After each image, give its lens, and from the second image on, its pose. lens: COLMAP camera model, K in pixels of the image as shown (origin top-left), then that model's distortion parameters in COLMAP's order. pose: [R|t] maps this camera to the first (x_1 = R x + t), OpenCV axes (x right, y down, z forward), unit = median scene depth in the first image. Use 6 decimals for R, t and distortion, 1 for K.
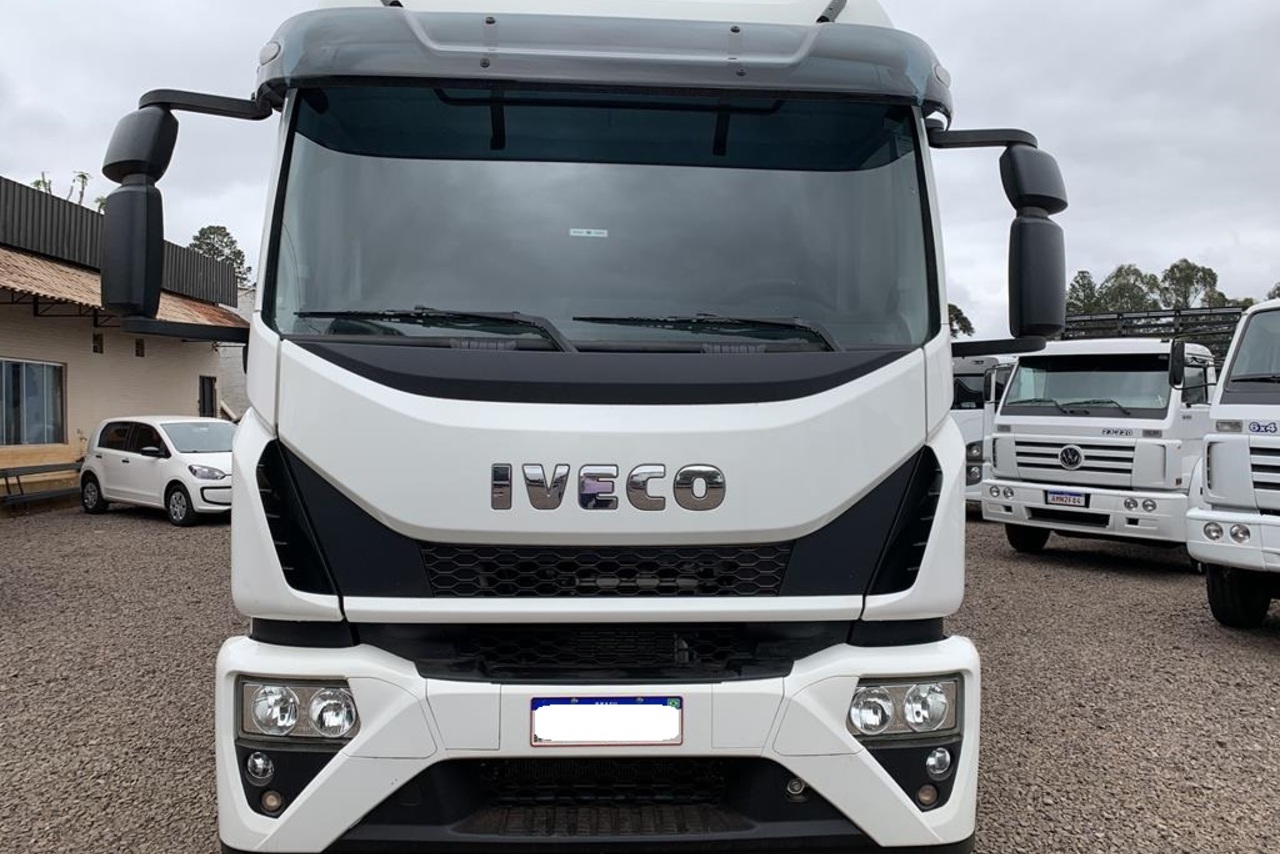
lens RADIAL K [[952.7, 0, 640.0], [0, 952.7, 427.0], [0, 0, 1]] dist [0.022476, -0.001760]
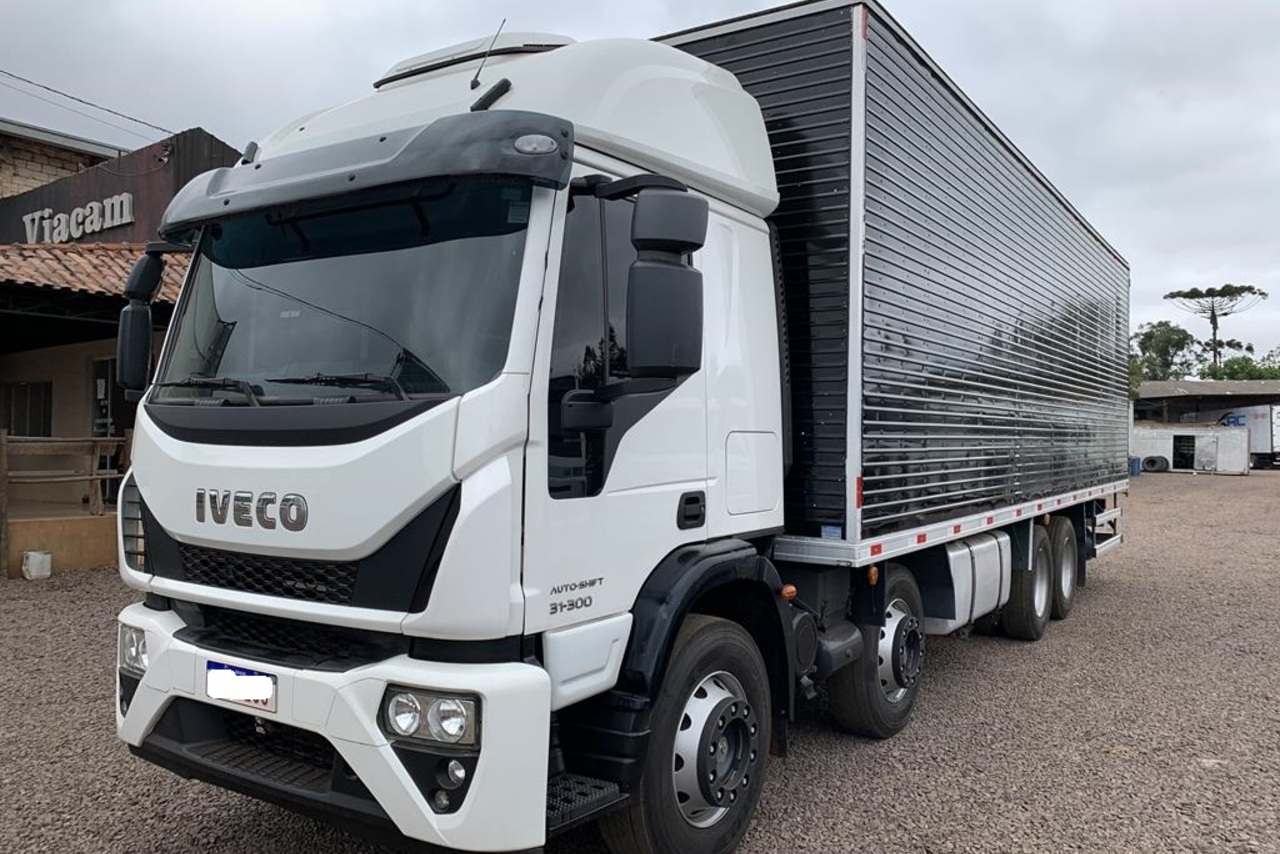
lens RADIAL K [[999.4, 0, 640.0], [0, 999.4, 427.0], [0, 0, 1]] dist [0.028118, -0.004235]
pose [[0.805887, -0.003861, -0.592057, 1.202899], [-0.011842, 0.999674, -0.022638, -0.025049], [0.591951, 0.025255, 0.805578, 0.189854]]
